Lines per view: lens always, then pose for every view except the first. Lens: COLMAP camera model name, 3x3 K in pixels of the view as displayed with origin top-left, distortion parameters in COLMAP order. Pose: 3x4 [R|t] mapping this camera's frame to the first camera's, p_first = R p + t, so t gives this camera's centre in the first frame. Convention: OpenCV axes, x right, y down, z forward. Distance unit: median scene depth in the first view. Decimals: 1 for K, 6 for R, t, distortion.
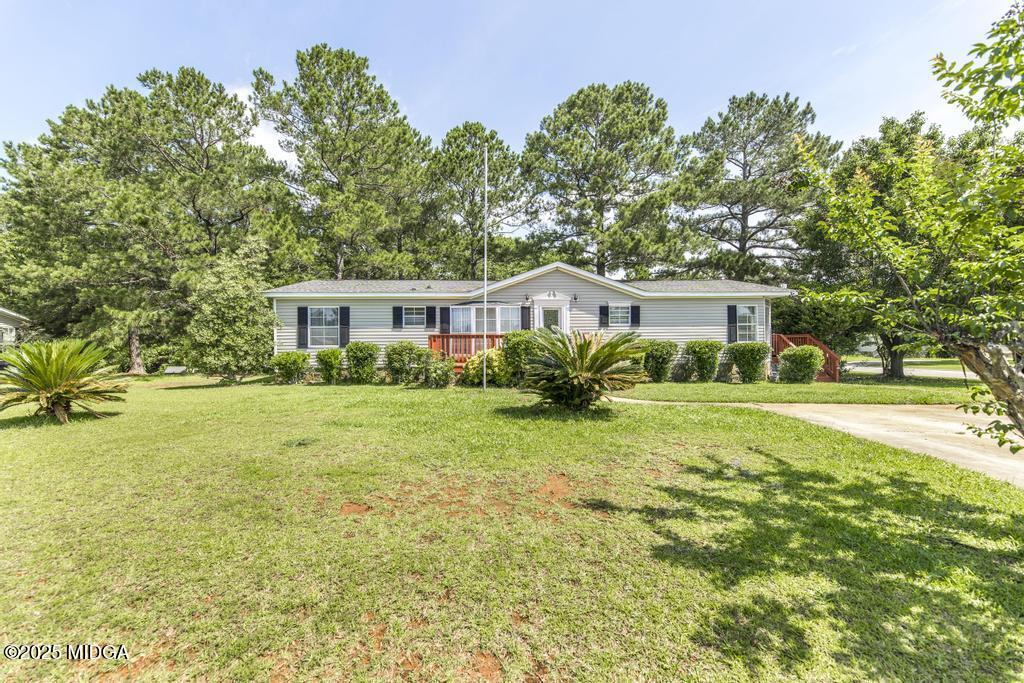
lens RADIAL K [[420.7, 0, 512.0], [0, 420.7, 340.8], [0, 0, 1]] dist [-0.000653, 0.000010]
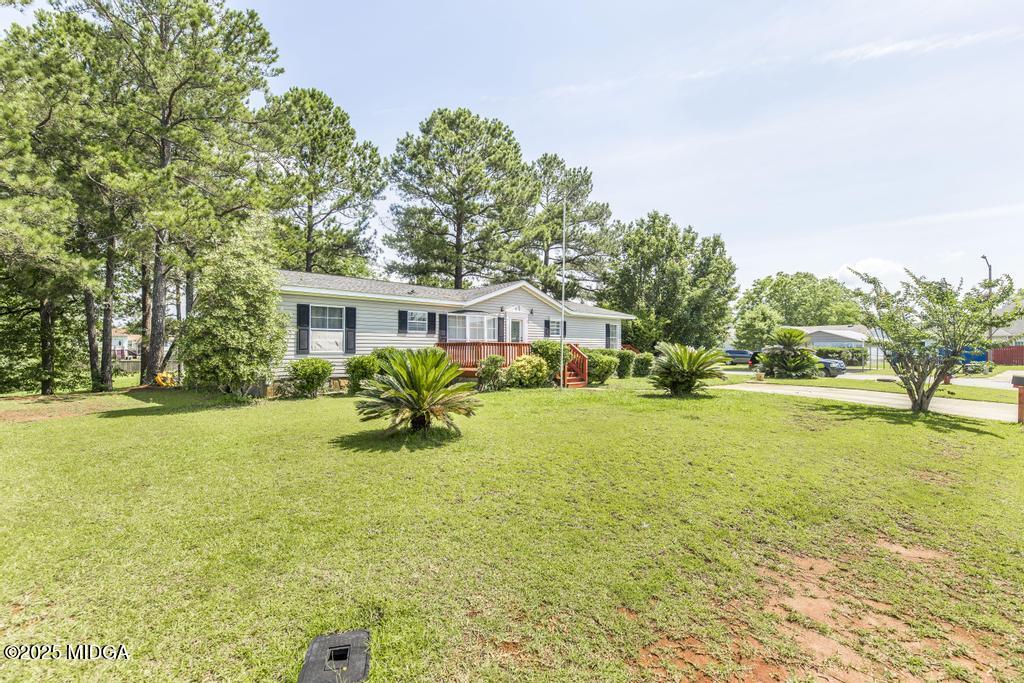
lens RADIAL K [[460.9, 0, 510.4], [0, 460.9, 343.6], [0, 0, 1]] dist [0.000575, -0.000001]
pose [[0.744627, 0.014260, 0.667329, -0.777368], [-0.013133, 0.999891, -0.006713, -0.003815], [-0.667352, -0.003765, 0.744733, 0.068937]]
